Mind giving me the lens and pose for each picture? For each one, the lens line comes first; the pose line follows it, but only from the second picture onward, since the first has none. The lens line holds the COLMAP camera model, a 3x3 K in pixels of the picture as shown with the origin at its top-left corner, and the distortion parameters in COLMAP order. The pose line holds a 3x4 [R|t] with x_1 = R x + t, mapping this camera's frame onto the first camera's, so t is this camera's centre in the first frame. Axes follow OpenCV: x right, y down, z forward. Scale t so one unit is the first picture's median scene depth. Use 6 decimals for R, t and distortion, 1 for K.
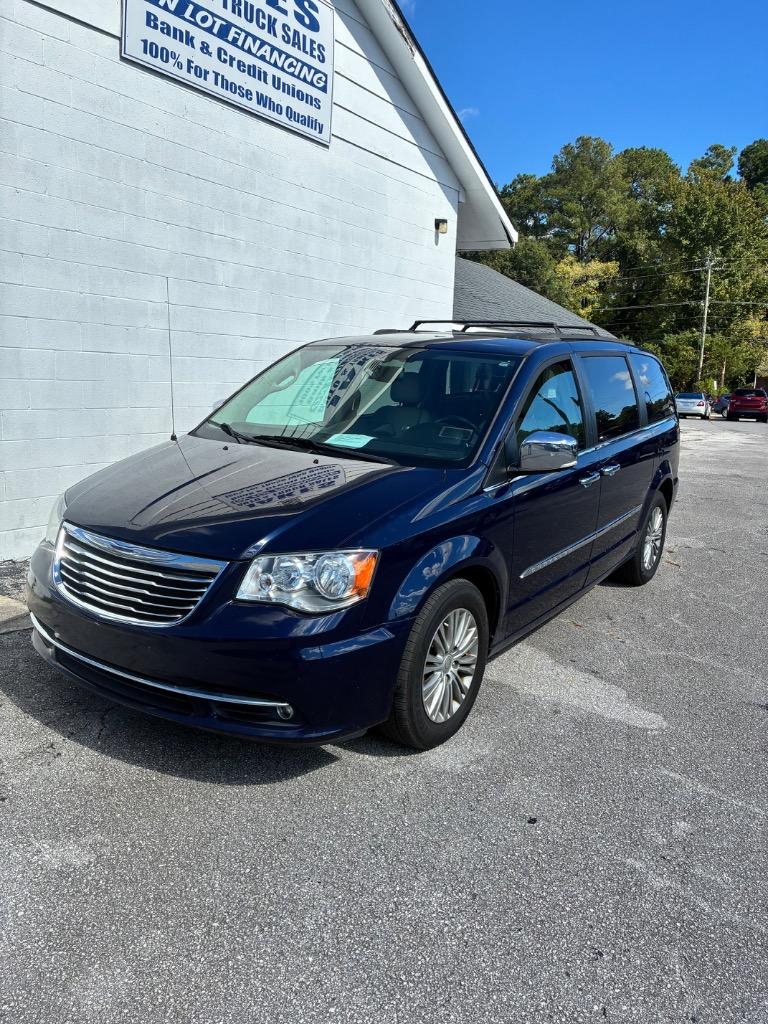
lens RADIAL K [[752.6, 0, 390.2], [0, 752.6, 517.6], [0, 0, 1]] dist [0.068125, -0.102372]
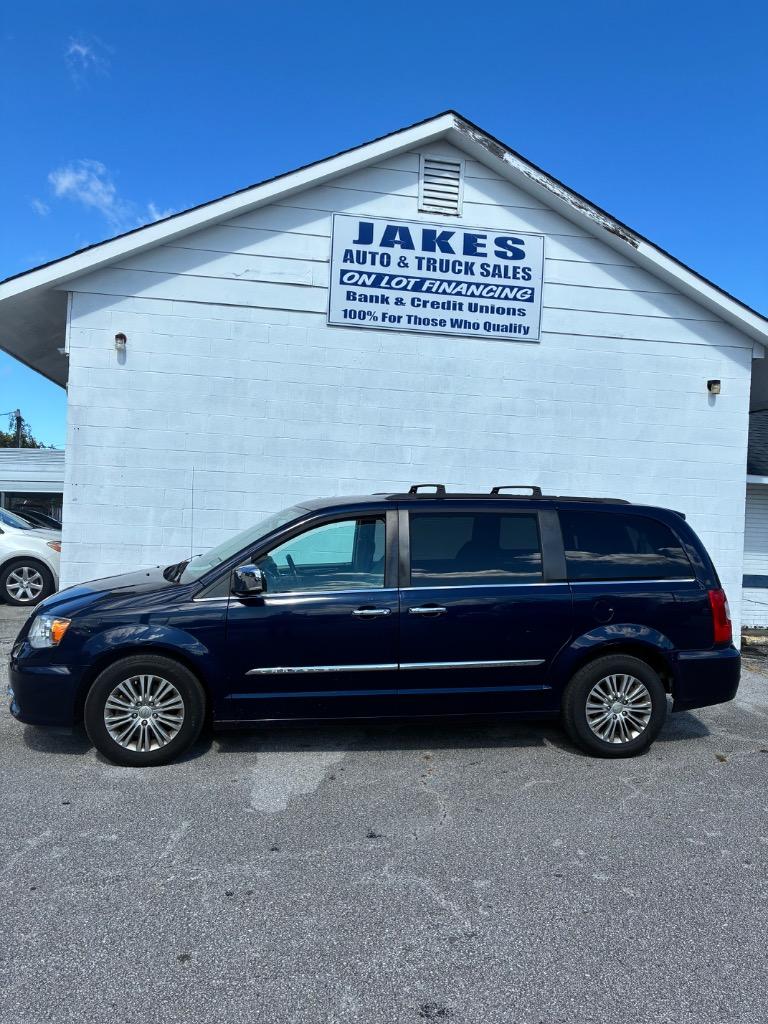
lens RADIAL K [[773.2, 0, 392.4], [0, 773.2, 511.0], [0, 0, 1]] dist [-0.003531, -0.000672]
pose [[0.680039, -0.020436, -0.732891, 0.728890], [-0.152647, 0.973760, -0.168791, -0.001778], [0.717109, 0.226657, 0.659076, 0.134008]]
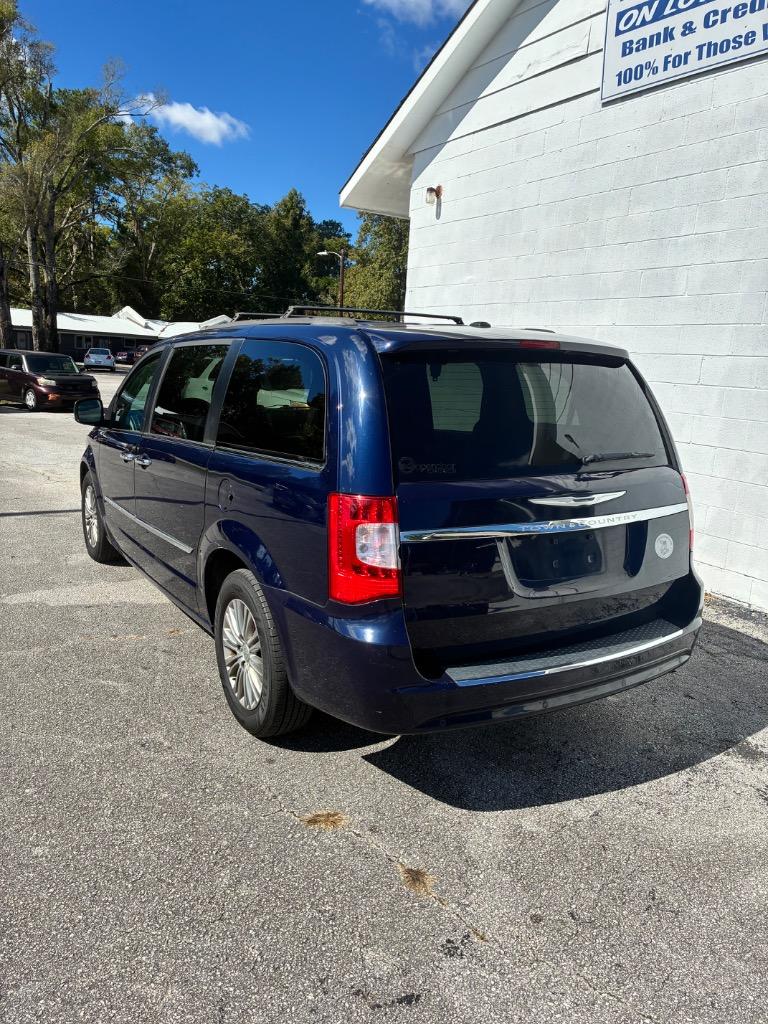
lens RADIAL K [[752.6, 0, 390.2], [0, 752.6, 517.6], [0, 0, 1]] dist [0.068125, -0.102372]
pose [[-0.405960, 0.124363, -0.905389, 0.701585], [-0.241379, 0.940926, 0.237474, -0.199440], [0.881438, 0.314947, -0.351960, 1.104104]]
